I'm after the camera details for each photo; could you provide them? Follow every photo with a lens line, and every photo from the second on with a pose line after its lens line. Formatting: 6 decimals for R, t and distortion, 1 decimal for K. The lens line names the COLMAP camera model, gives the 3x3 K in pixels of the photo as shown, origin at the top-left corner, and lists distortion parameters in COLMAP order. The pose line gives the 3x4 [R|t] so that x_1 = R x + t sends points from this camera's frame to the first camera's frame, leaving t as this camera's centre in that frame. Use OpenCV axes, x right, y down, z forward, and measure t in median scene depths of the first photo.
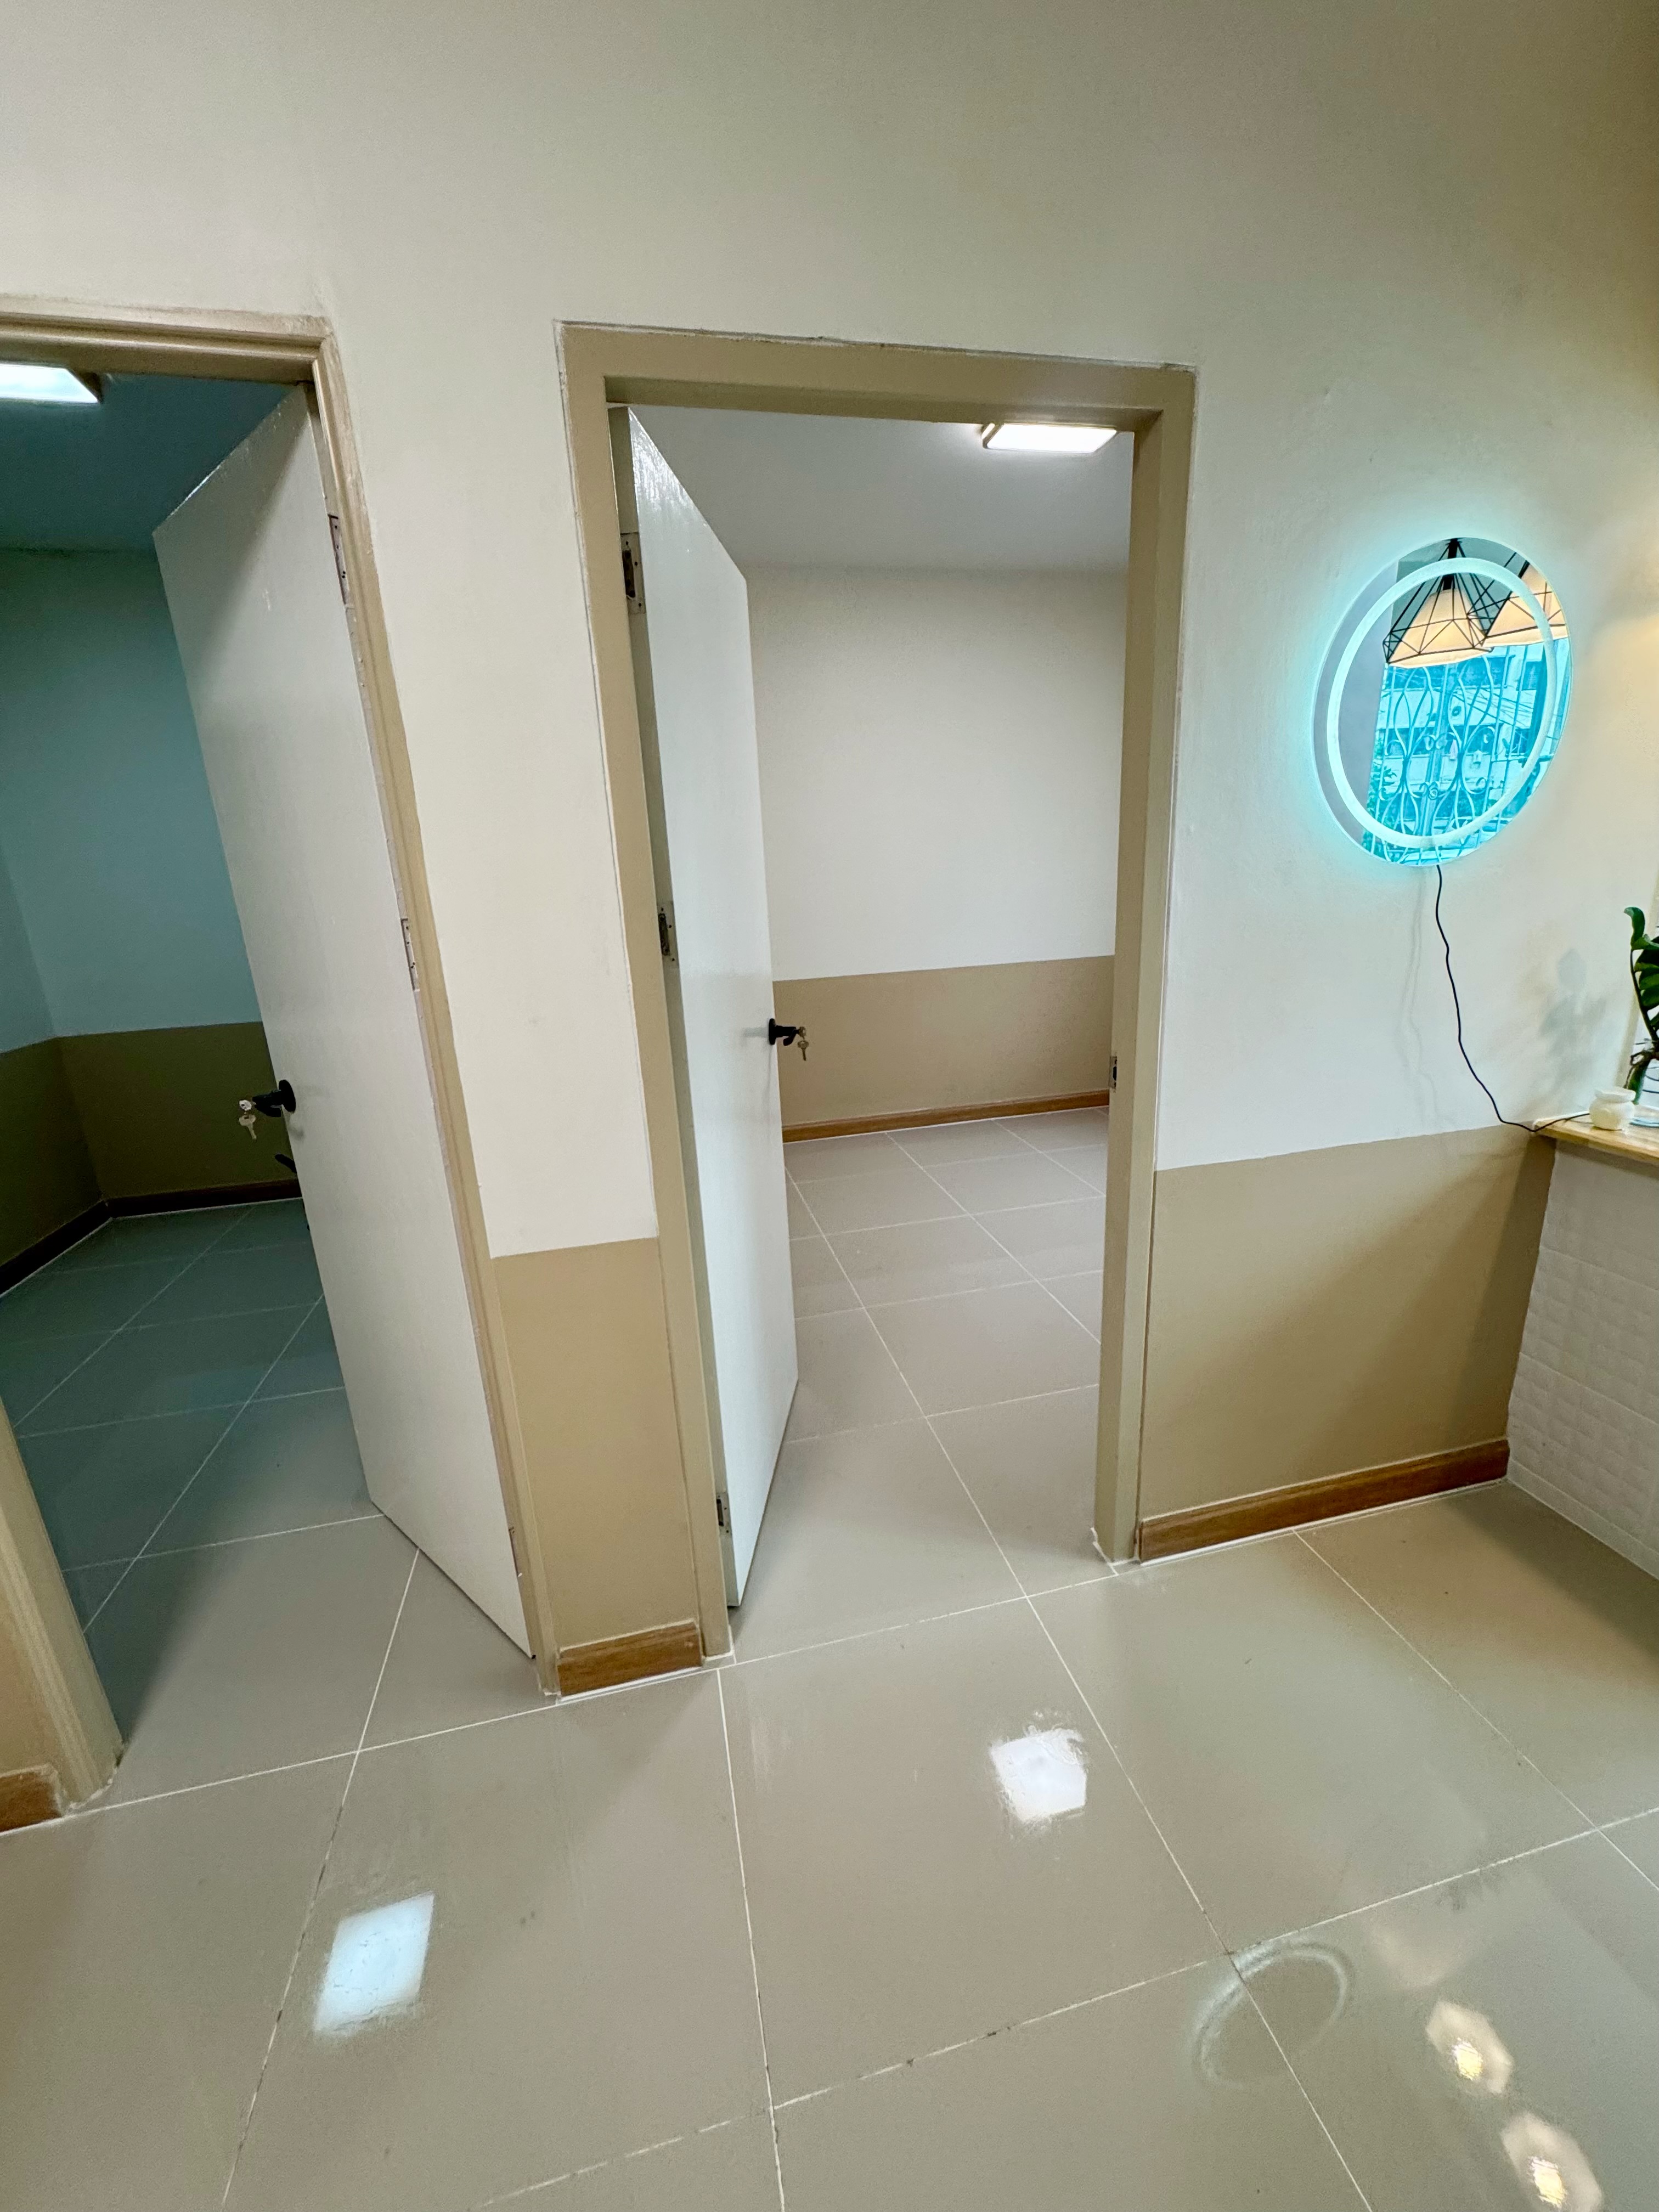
lens RADIAL K [[878.8, 0, 825.6], [0, 878.8, 1106.1], [0, 0, 1]] dist [0.000044, 0.000545]
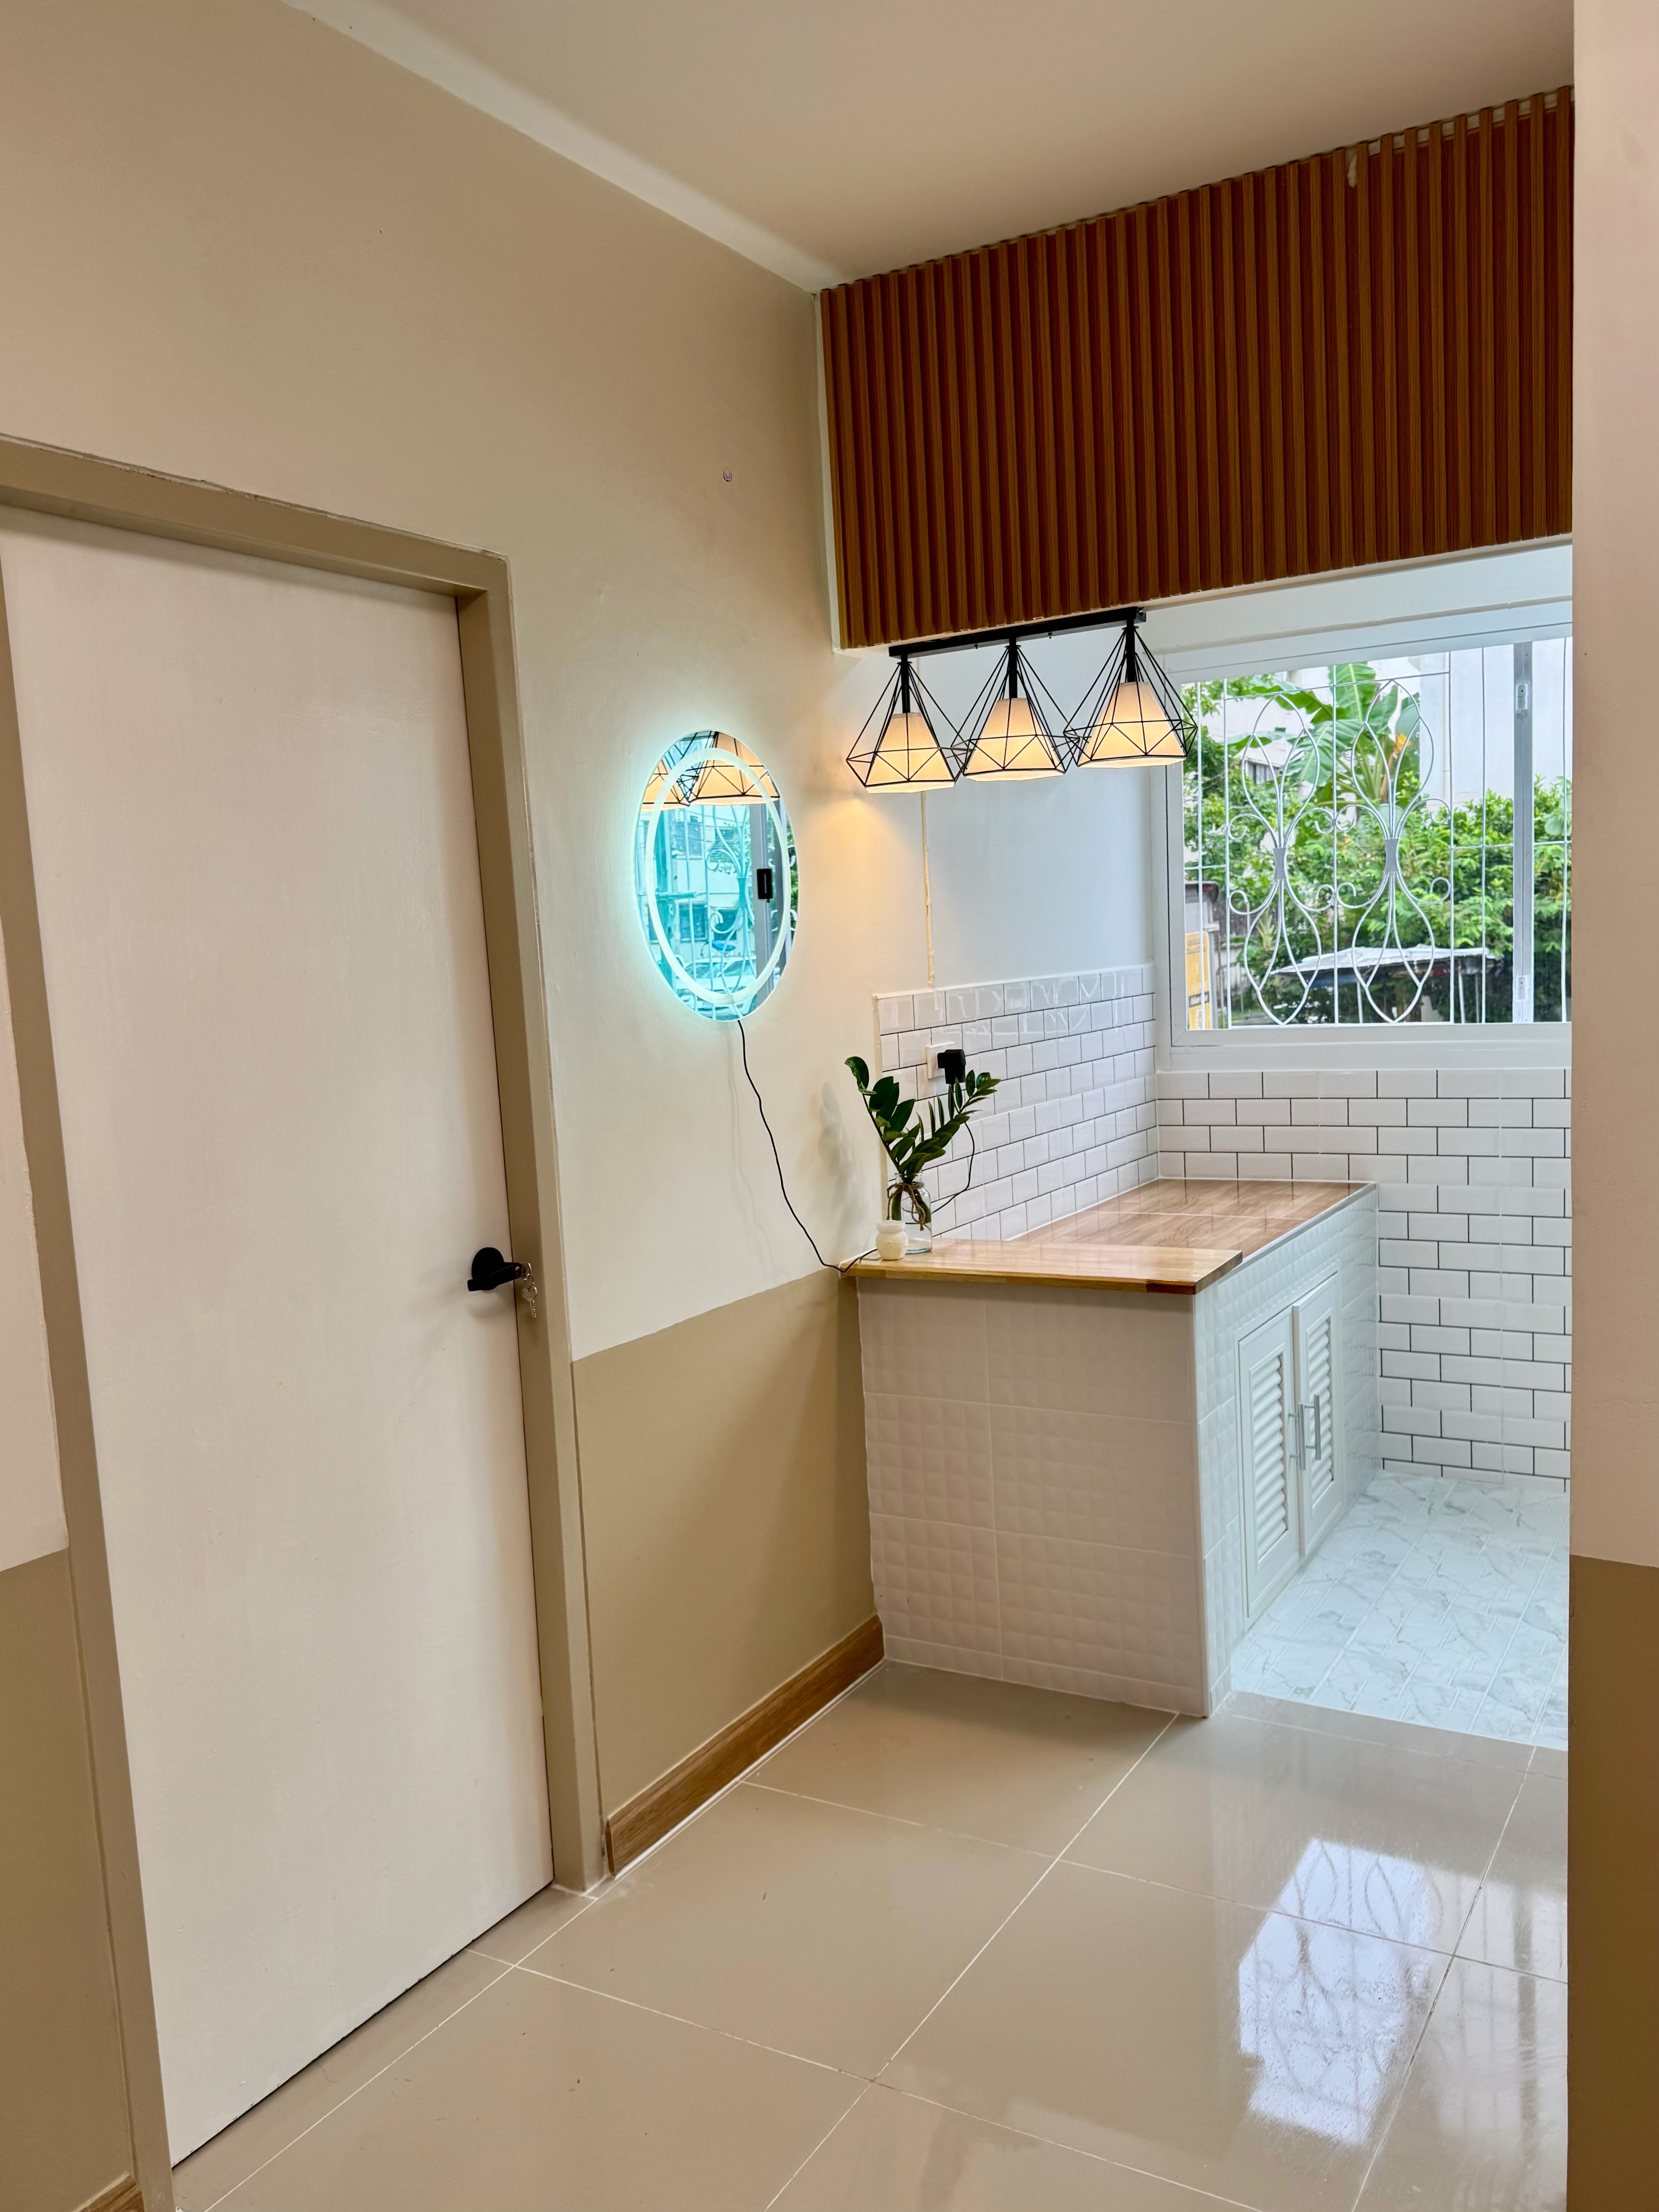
lens RADIAL K [[1721.1, 0, 829.8], [0, 1721.1, 1152.3], [0, 0, 1]] dist [0.169573, -0.294194]
pose [[0.687073, -0.074986, 0.722709, -0.633769], [0.213539, 0.971574, -0.102201, 0.094987], [-0.694502, 0.224546, 0.683554, -0.379734]]
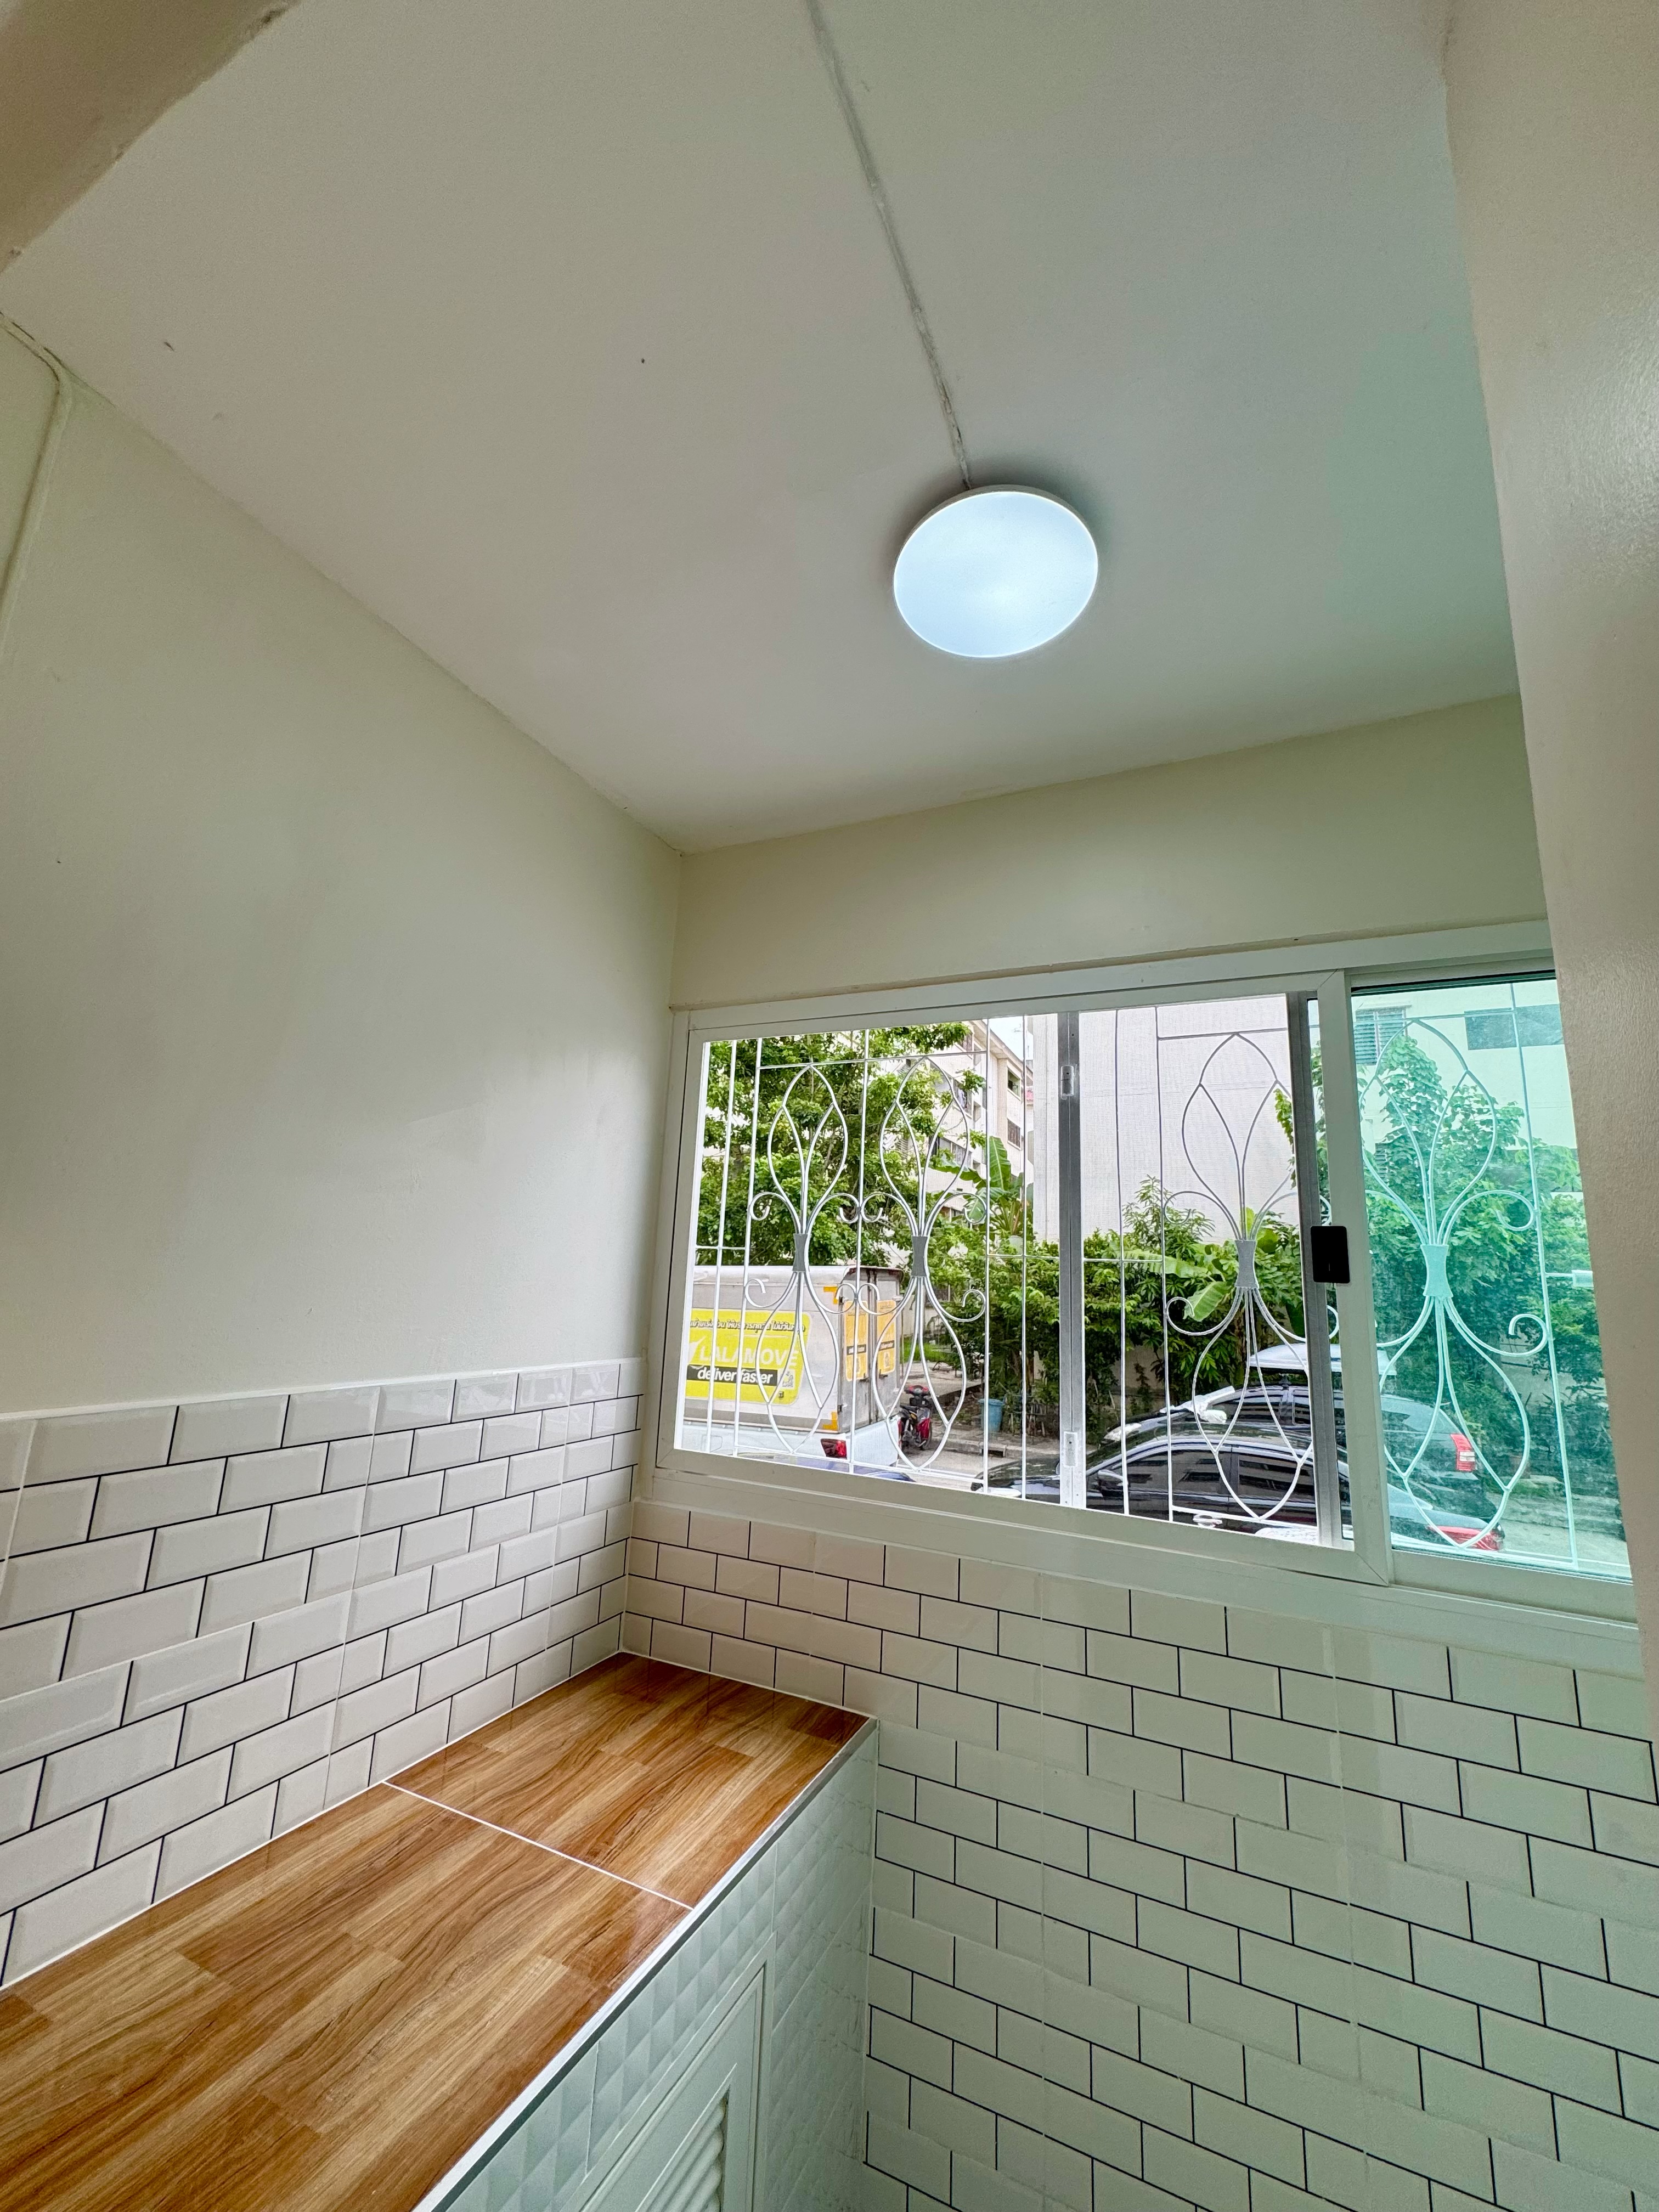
lens RADIAL K [[877.7, 0, 832.5], [0, 877.7, 1115.9], [0, 0, 1]] dist [-0.000062, 0.000042]
pose [[0.614381, 0.221989, 0.757137, 1.038632], [0.143426, 0.912195, -0.383834, -0.197922], [-0.775864, 0.344413, 0.528597, 0.214039]]
